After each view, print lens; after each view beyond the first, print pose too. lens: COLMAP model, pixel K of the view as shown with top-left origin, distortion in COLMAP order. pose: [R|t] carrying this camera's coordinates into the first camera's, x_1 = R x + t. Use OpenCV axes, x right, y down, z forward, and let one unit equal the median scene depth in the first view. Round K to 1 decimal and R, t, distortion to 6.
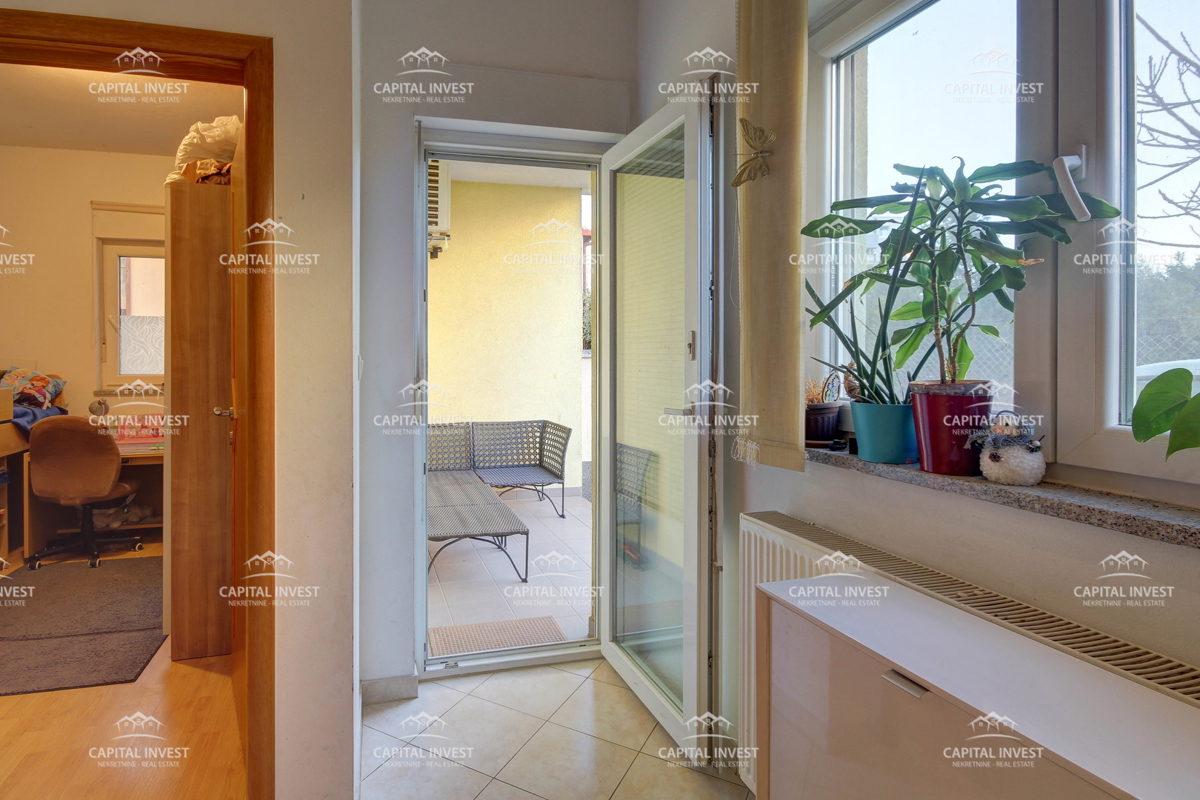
lens RADIAL K [[633.4, 0, 538.5], [0, 633.4, 357.3], [0, 0, 1]] dist [-0.003428, -0.000662]
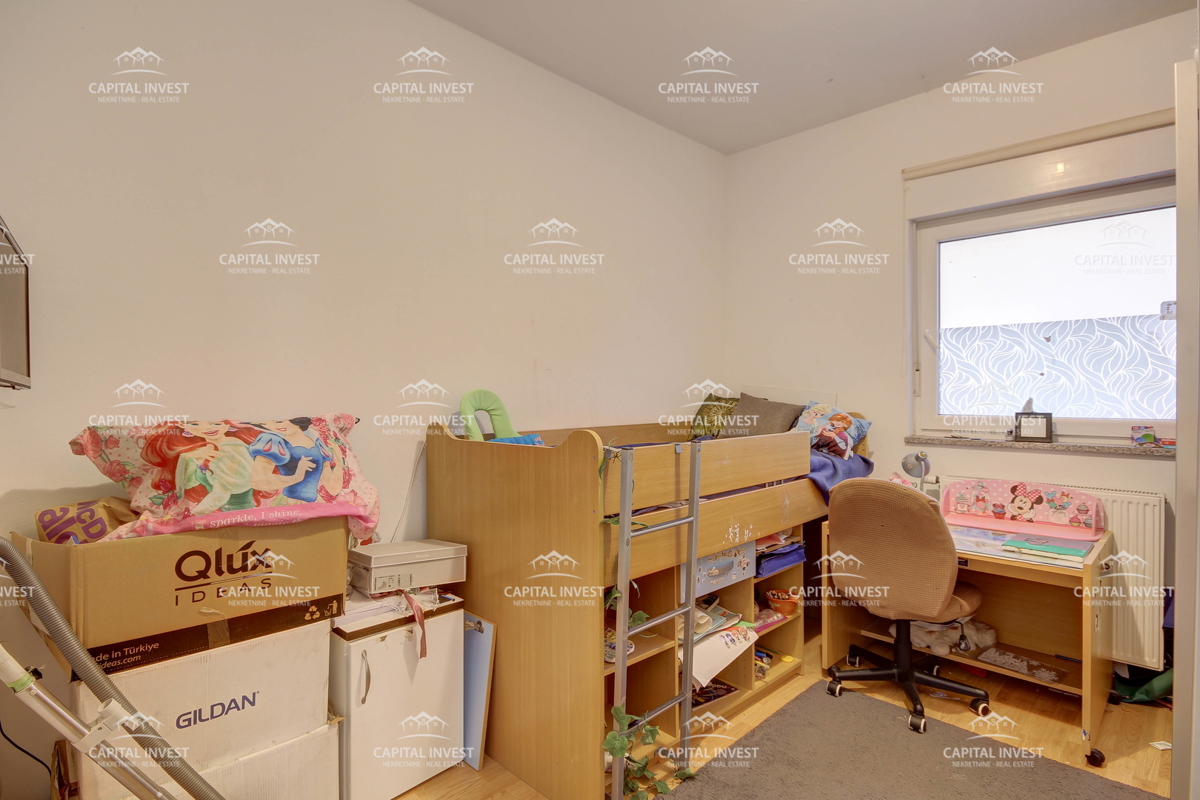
lens RADIAL K [[621.0, 0, 593.9], [0, 621.0, 396.2], [0, 0, 1]] dist [0.003121, -0.000042]
pose [[0.504086, 0.006276, -0.863631, -0.306116], [0.000470, 0.999971, 0.007541, 0.002454], [0.863653, -0.004207, 0.504069, 0.382766]]
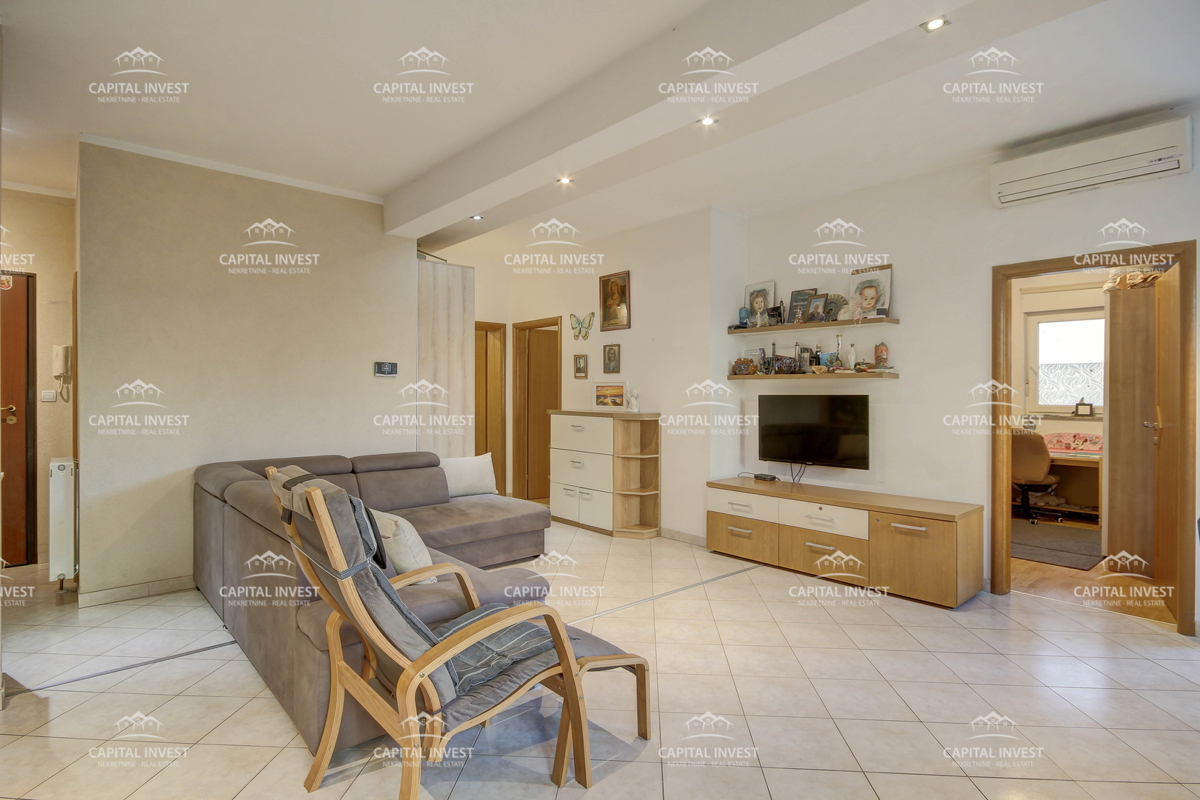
lens RADIAL K [[621.0, 0, 602.1], [0, 621.0, 391.6], [0, 0, 1]] dist [0.003121, -0.000042]
pose [[0.438817, 0.003496, -0.898570, 0.203034], [-0.005358, 0.999985, 0.001274, 0.000861], [0.898560, 0.004255, 0.438829, -0.595187]]
